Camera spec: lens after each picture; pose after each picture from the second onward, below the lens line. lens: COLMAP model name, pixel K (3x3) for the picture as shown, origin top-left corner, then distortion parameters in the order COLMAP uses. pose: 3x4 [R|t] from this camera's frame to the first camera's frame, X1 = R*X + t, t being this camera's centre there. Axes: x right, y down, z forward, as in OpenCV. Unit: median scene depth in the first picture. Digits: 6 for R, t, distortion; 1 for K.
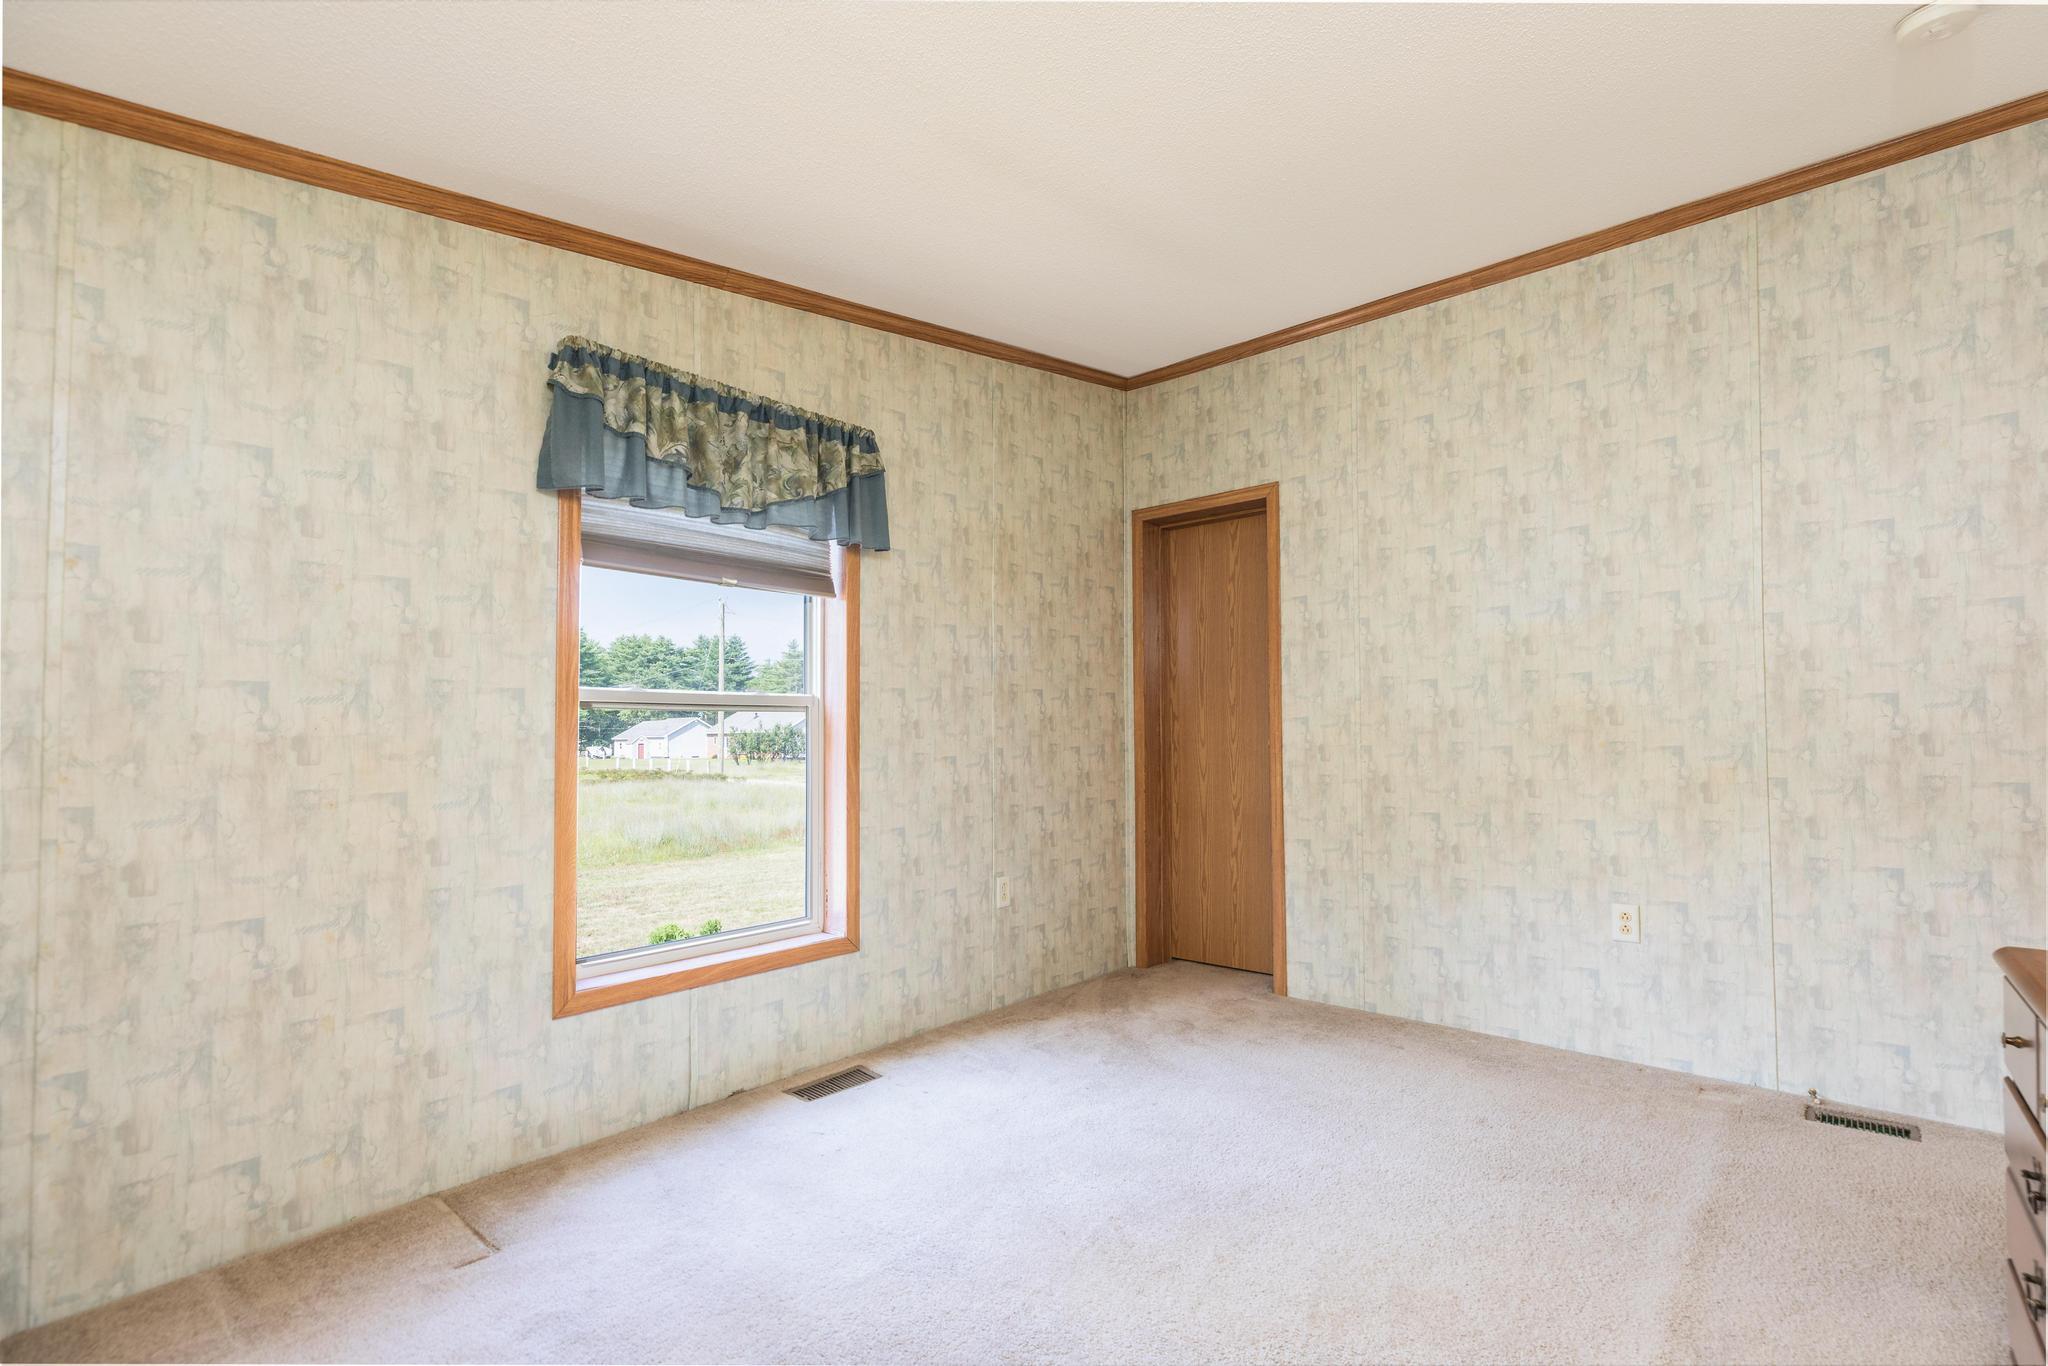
lens RADIAL K [[905.6, 0, 1023.3], [0, 905.6, 718.6], [0, 0, 1]] dist [0.000308, 0.000616]
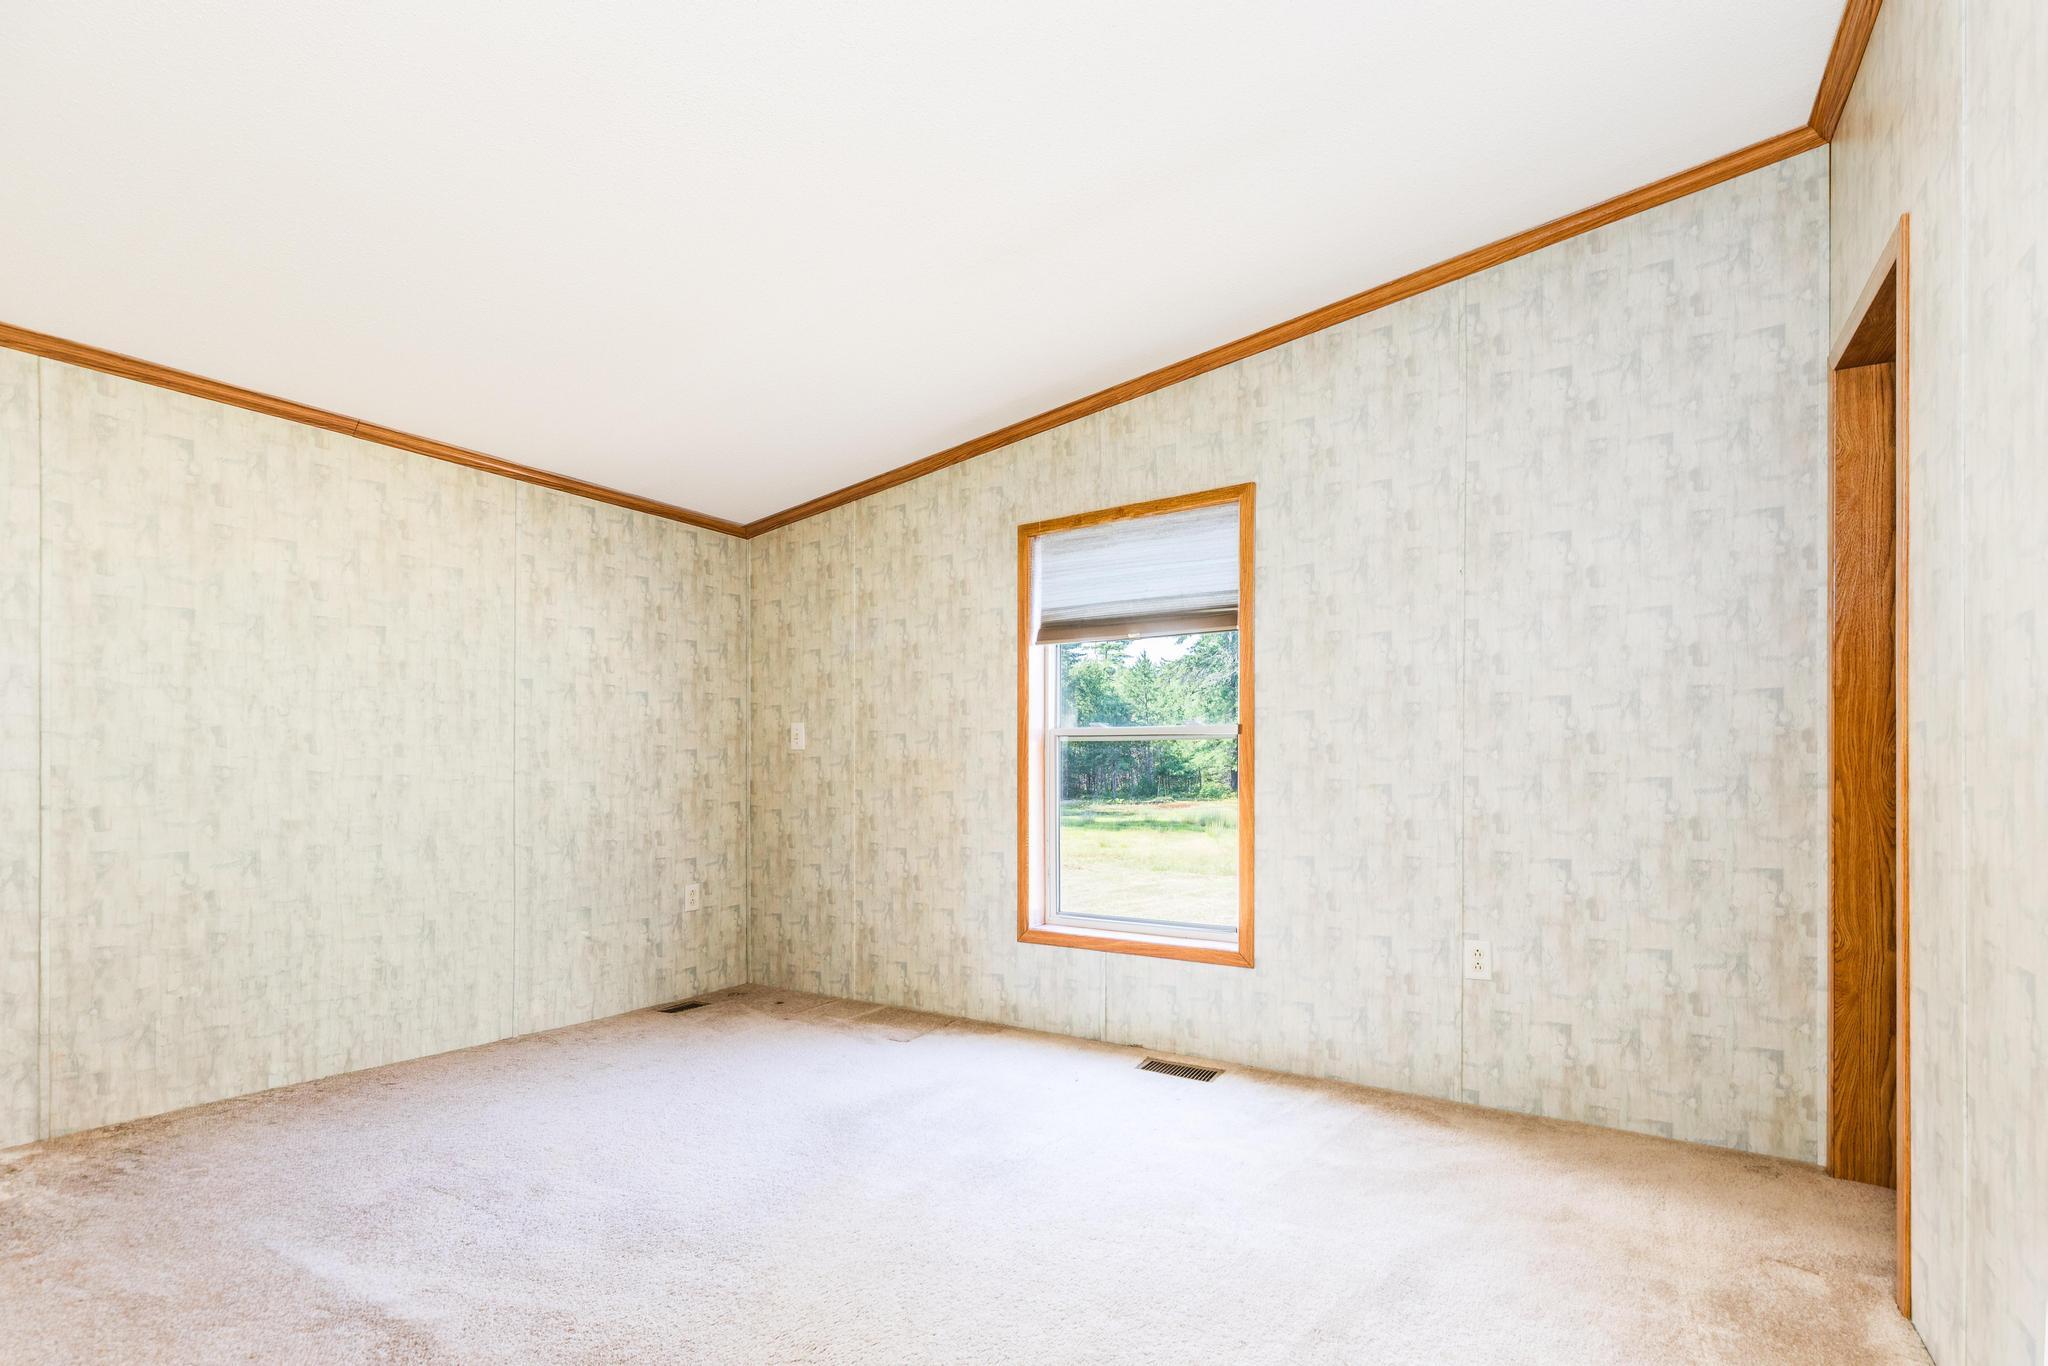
lens RADIAL K [[946.6, 0, 1061.1], [0, 946.6, 759.2], [0, 0, 1]] dist [-0.001234, -0.000490]
pose [[0.196079, 0.008838, -0.980548, 1.027170], [0.023624, 0.999627, 0.013734, -0.002743], [0.980304, -0.025857, 0.195797, 0.713846]]
